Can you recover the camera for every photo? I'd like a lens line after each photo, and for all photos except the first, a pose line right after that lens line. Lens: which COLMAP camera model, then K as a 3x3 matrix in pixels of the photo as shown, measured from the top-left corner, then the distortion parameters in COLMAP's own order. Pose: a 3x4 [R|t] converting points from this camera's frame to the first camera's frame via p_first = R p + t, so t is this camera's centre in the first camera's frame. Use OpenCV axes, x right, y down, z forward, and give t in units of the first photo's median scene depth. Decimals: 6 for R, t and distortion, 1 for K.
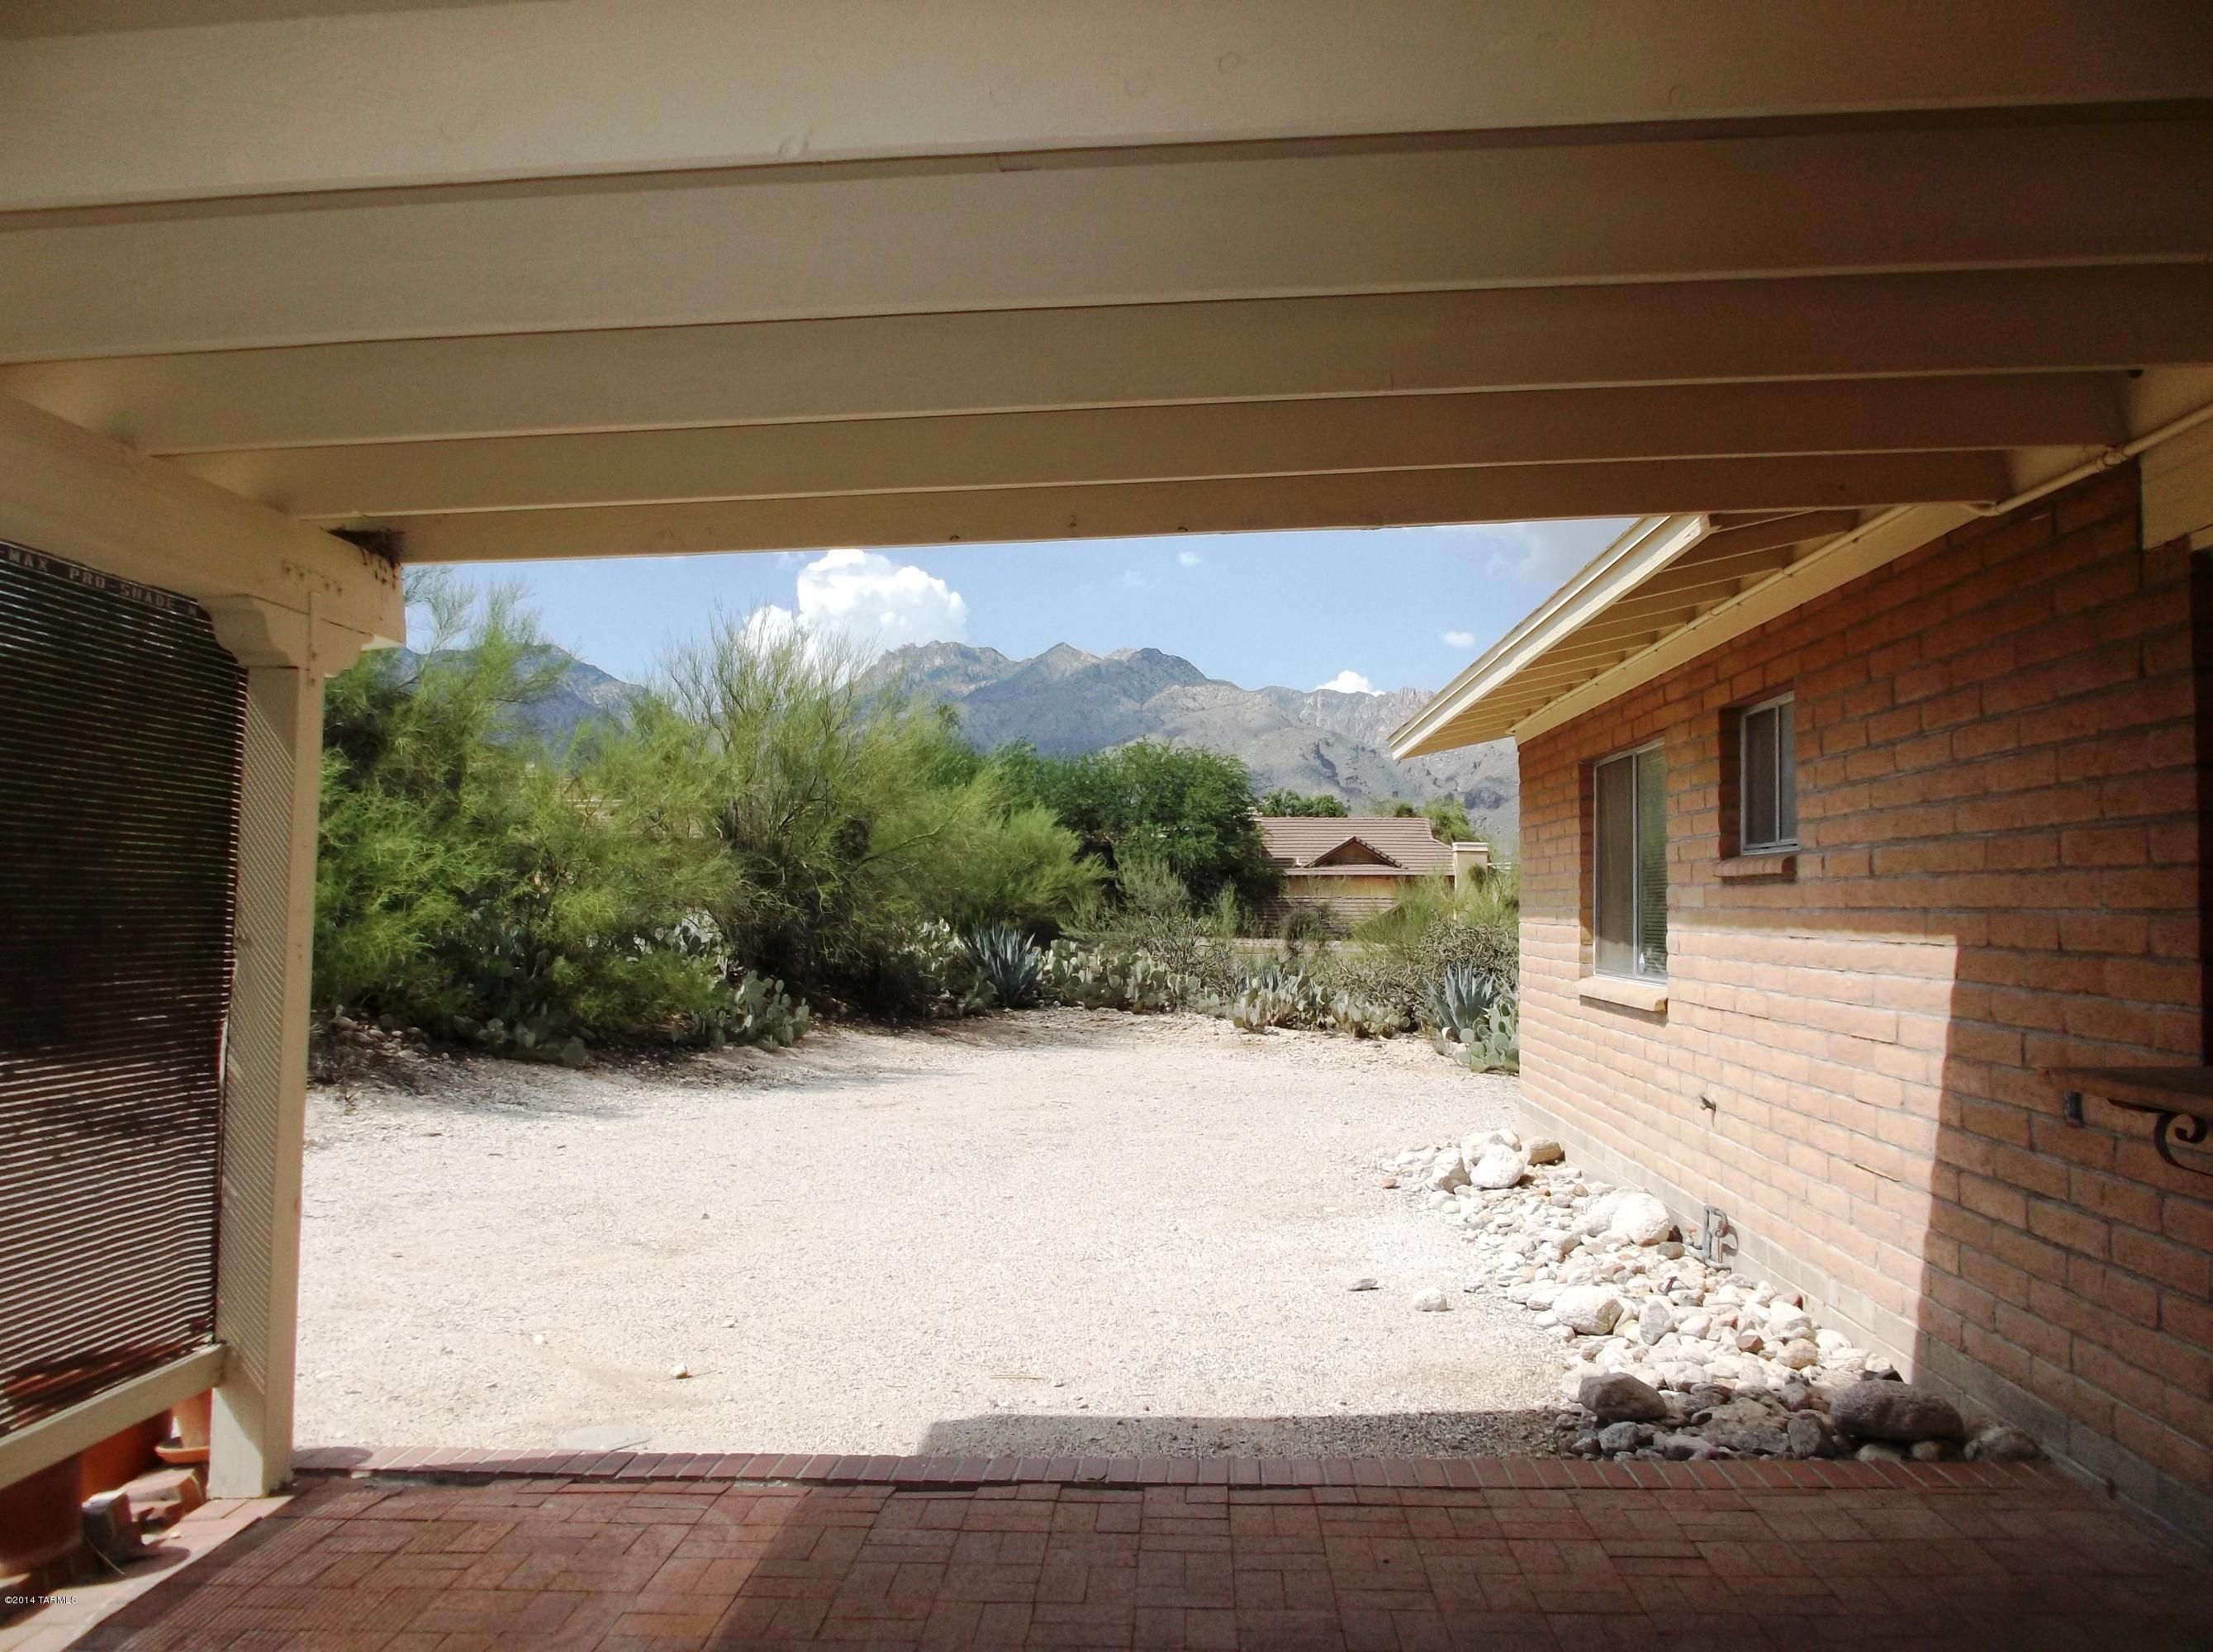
lens RADIAL K [[1768.6, 0, 1103.0], [0, 1768.6, 827.8], [0, 0, 1]] dist [-0.046217, 0.005807]
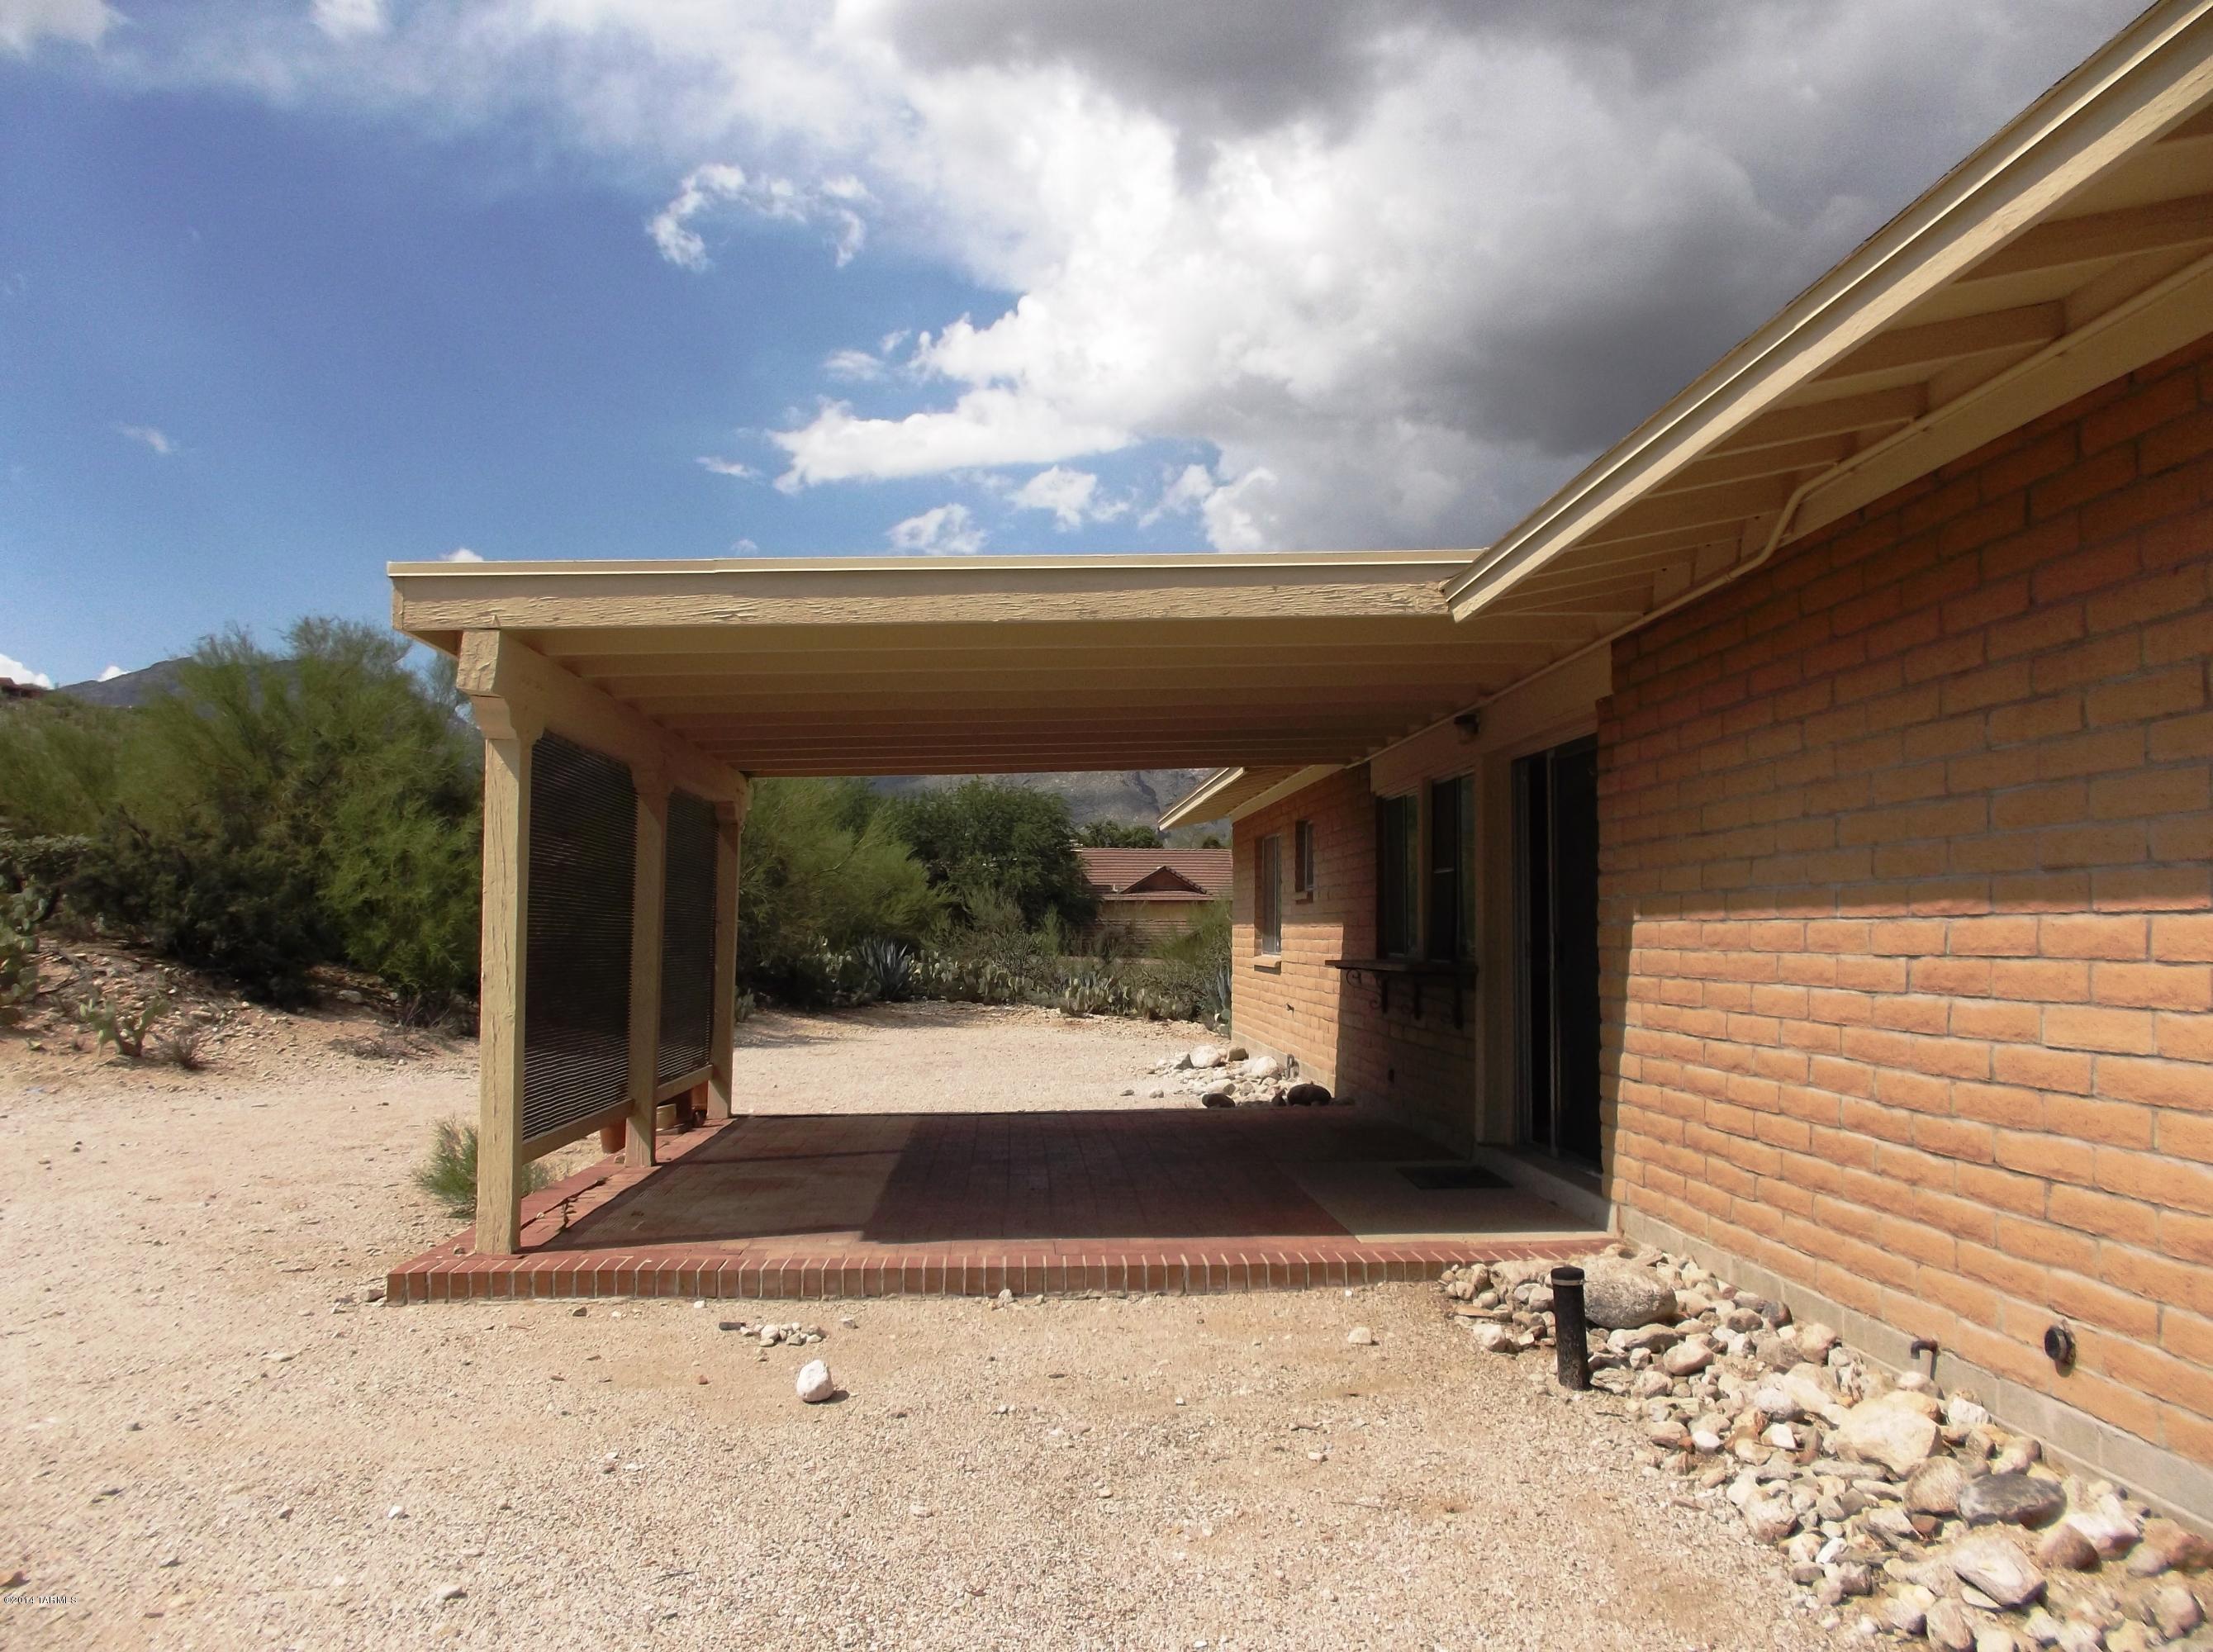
lens RADIAL K [[1768.6, 0, 1103.0], [0, 1768.6, 827.8], [0, 0, 1]] dist [-0.046217, 0.005807]
pose [[0.994871, 0.005842, 0.100980, -0.027864], [-0.004385, 0.999883, -0.014645, -0.008060], [-0.101054, 0.014127, 0.994781, -0.317362]]
